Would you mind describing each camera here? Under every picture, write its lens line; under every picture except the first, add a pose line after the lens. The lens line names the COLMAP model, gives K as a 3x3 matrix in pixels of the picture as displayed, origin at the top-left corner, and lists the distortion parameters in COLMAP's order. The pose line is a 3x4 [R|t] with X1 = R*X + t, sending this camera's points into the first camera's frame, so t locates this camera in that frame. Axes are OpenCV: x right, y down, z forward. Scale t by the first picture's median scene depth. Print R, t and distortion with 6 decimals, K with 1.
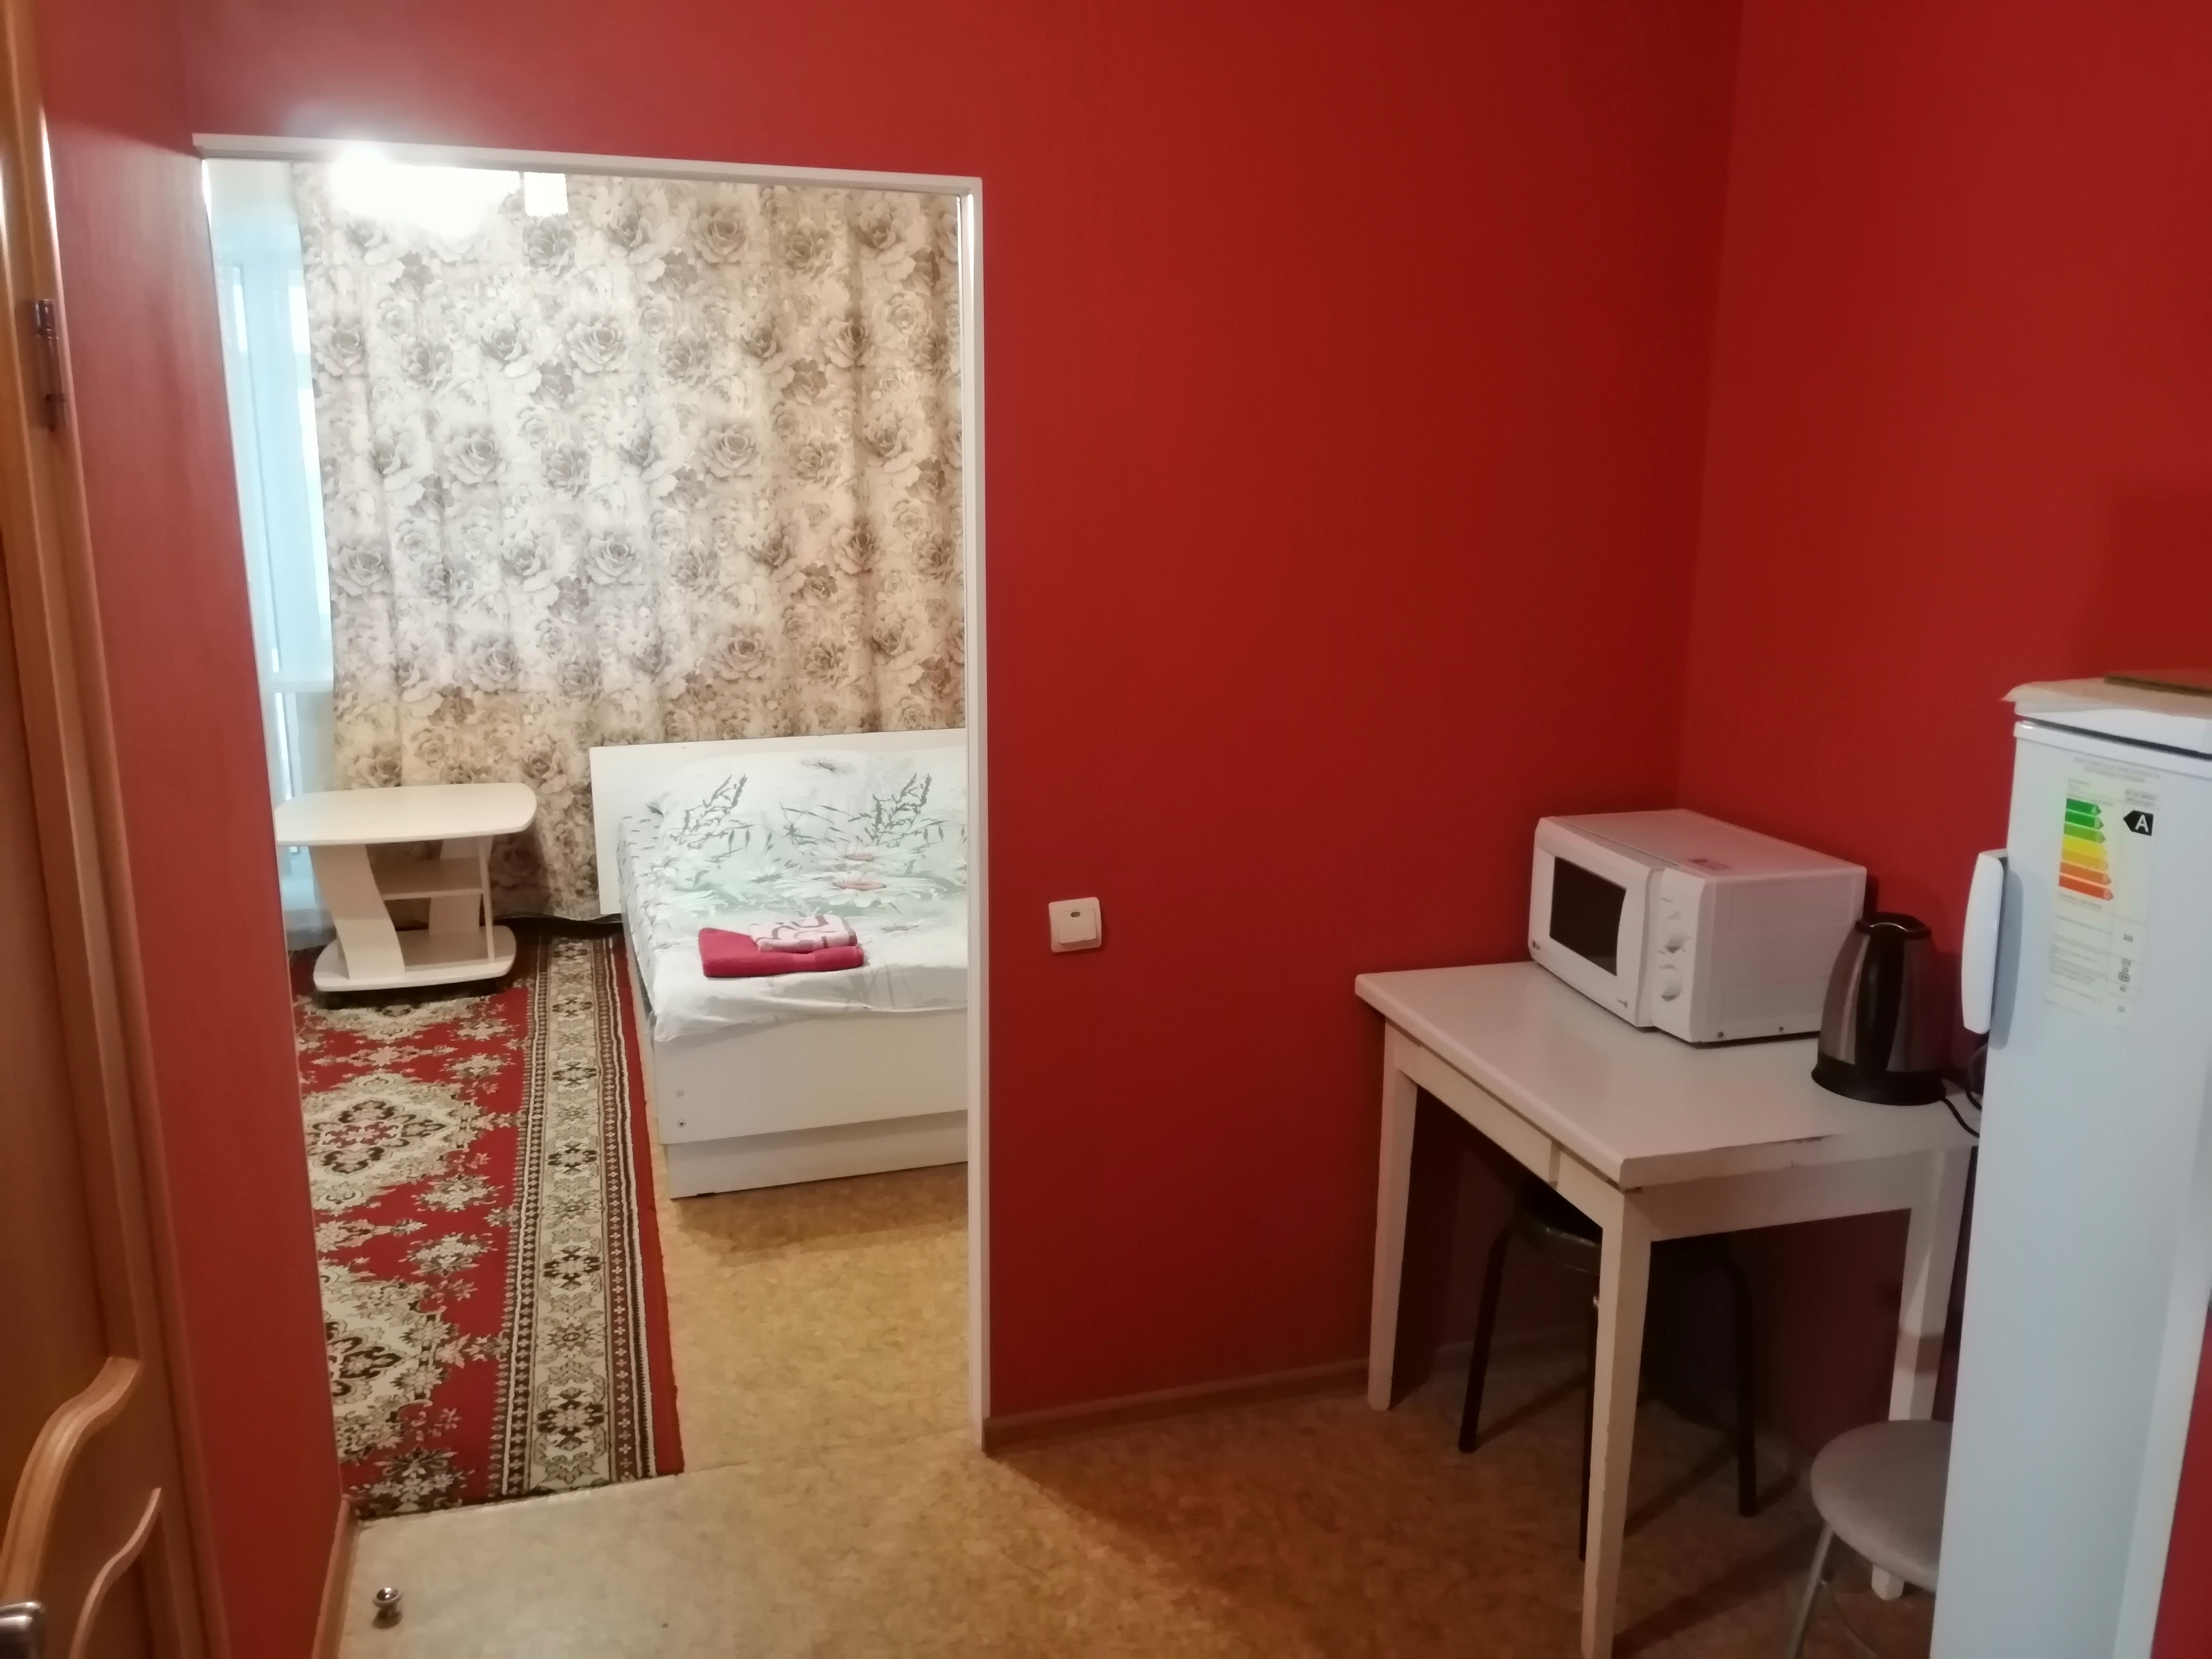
lens RADIAL K [[1701.1, 0, 1120.4], [0, 1701.1, 817.8], [0, 0, 1]] dist [0.032401, -0.055407]
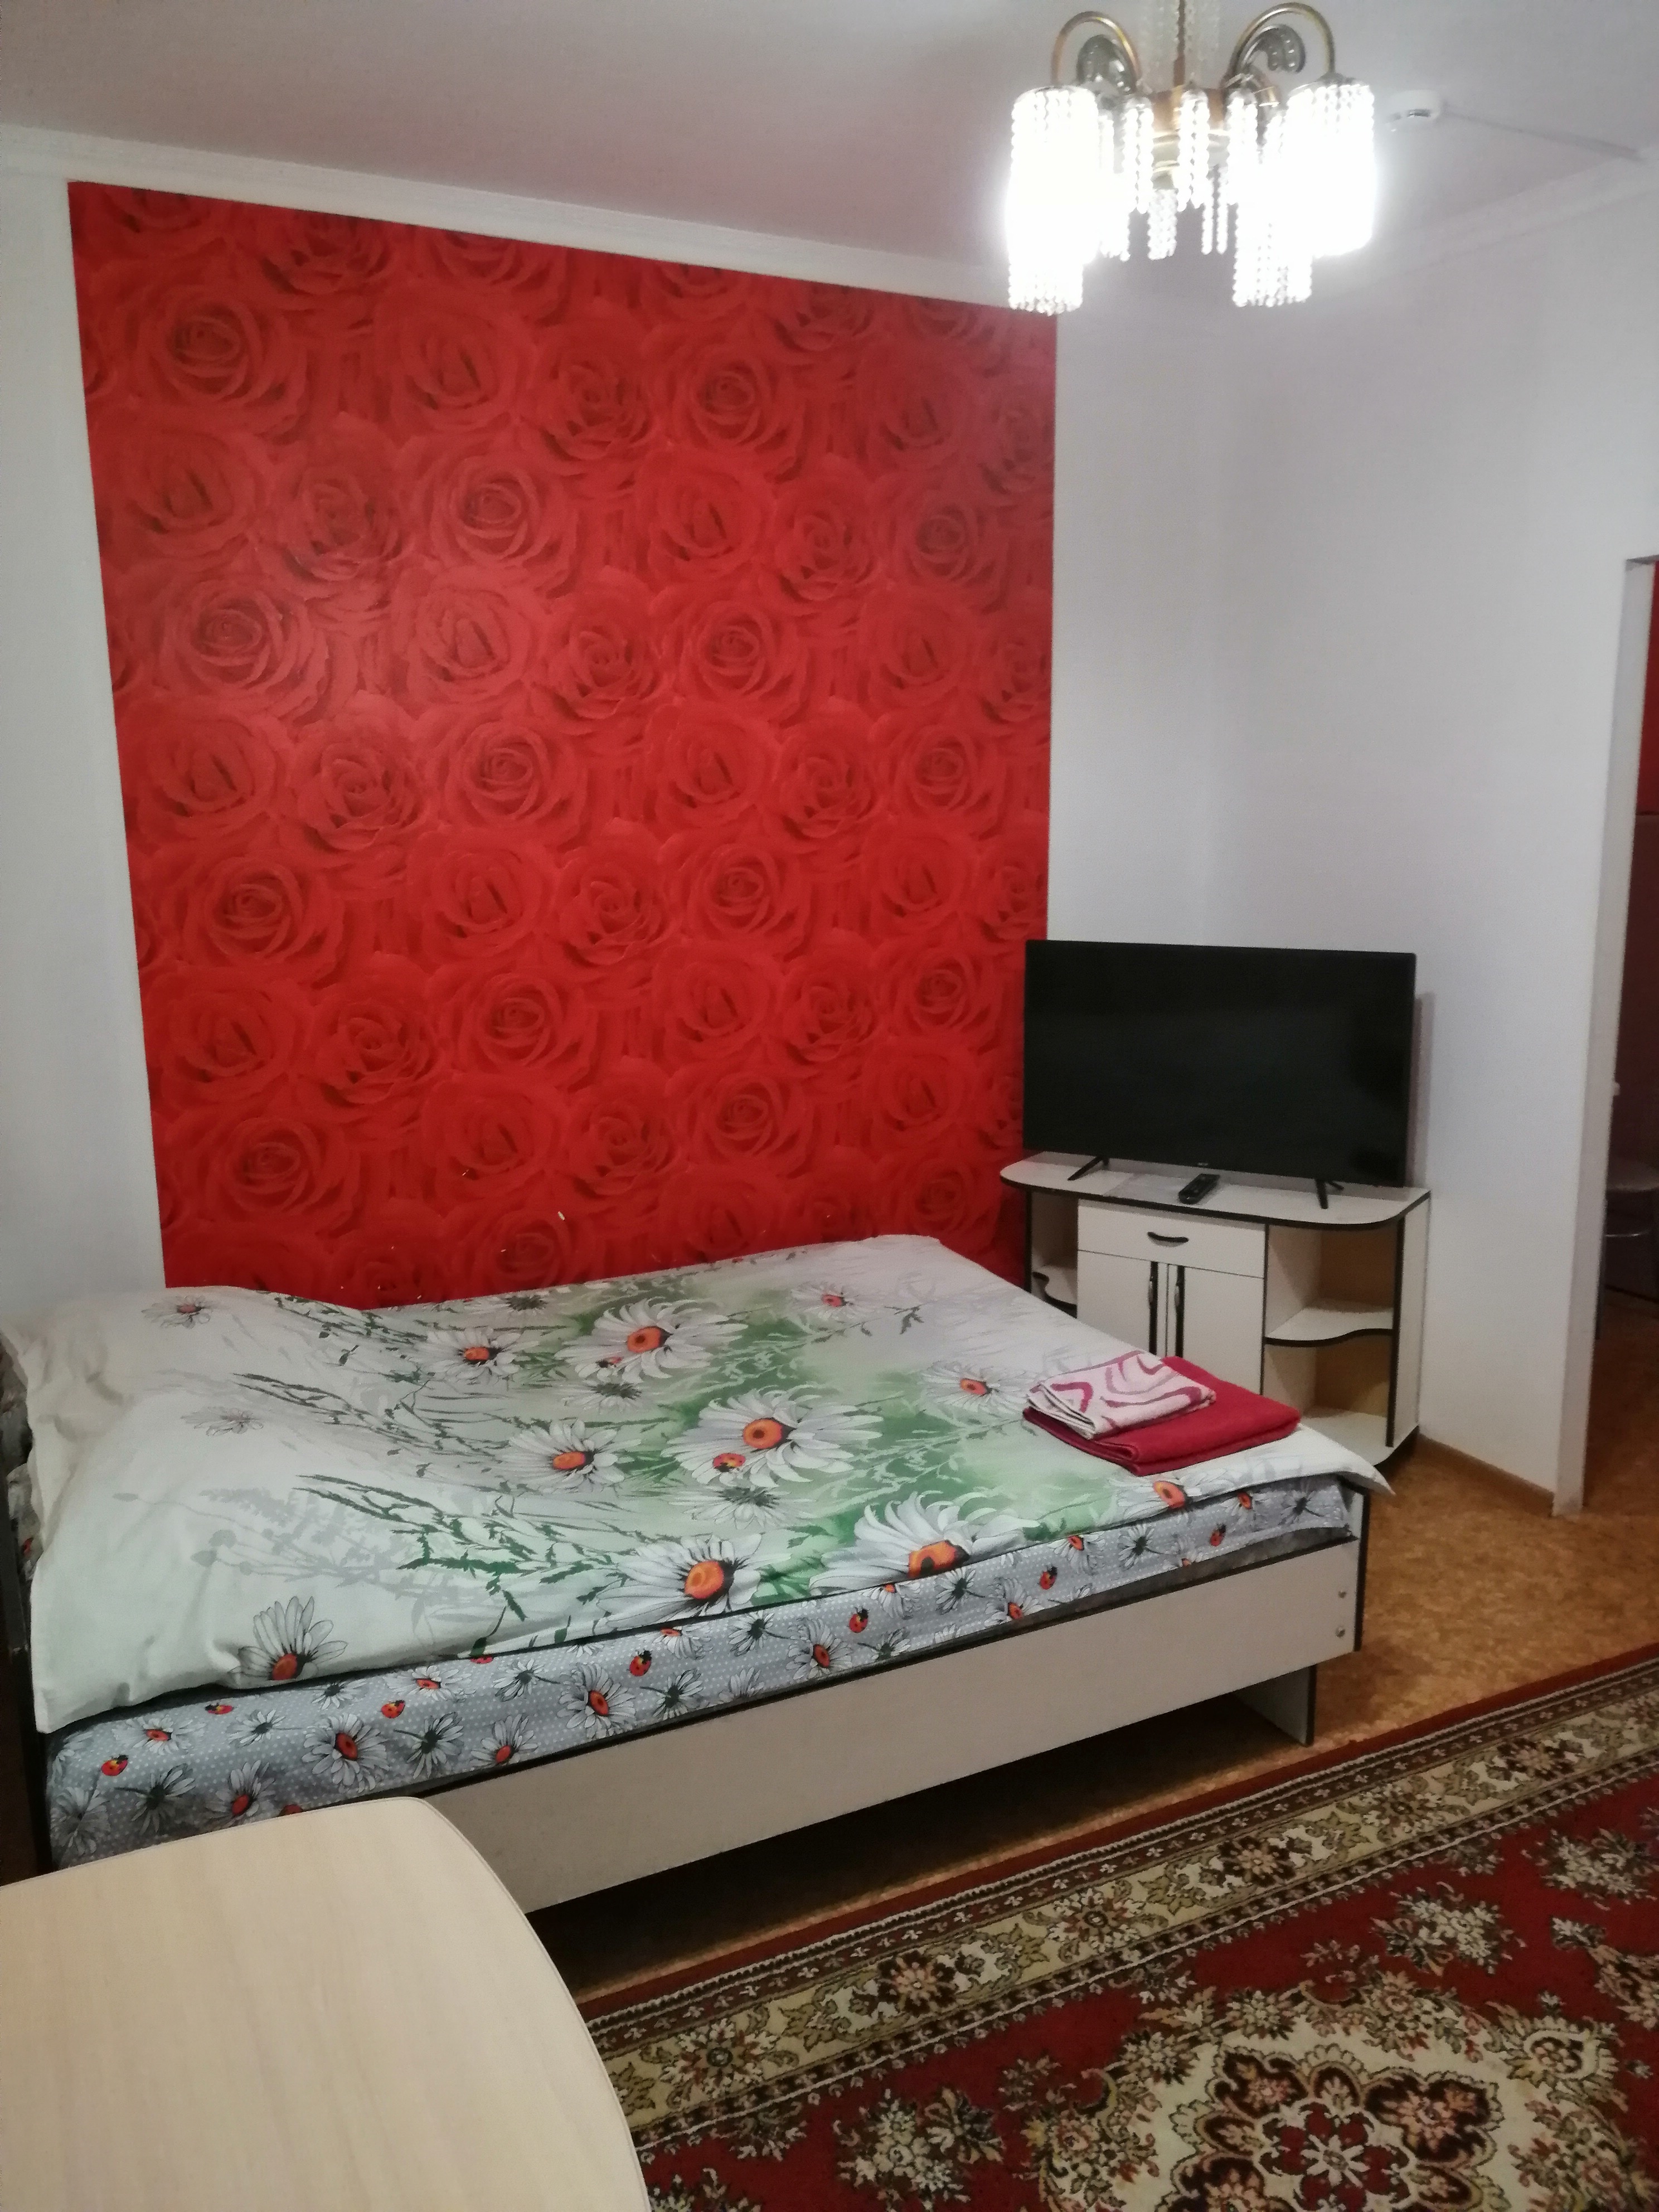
lens RADIAL K [[1701.1, 0, 841.2], [0, 1701.1, 1074.2], [0, 0, 1]] dist [0.032401, -0.055407]
pose [[-0.150887, -0.175751, 0.972802, -0.648062], [0.218565, 0.953784, 0.206215, -0.184735], [-0.964086, 0.243736, -0.105501, 0.856060]]
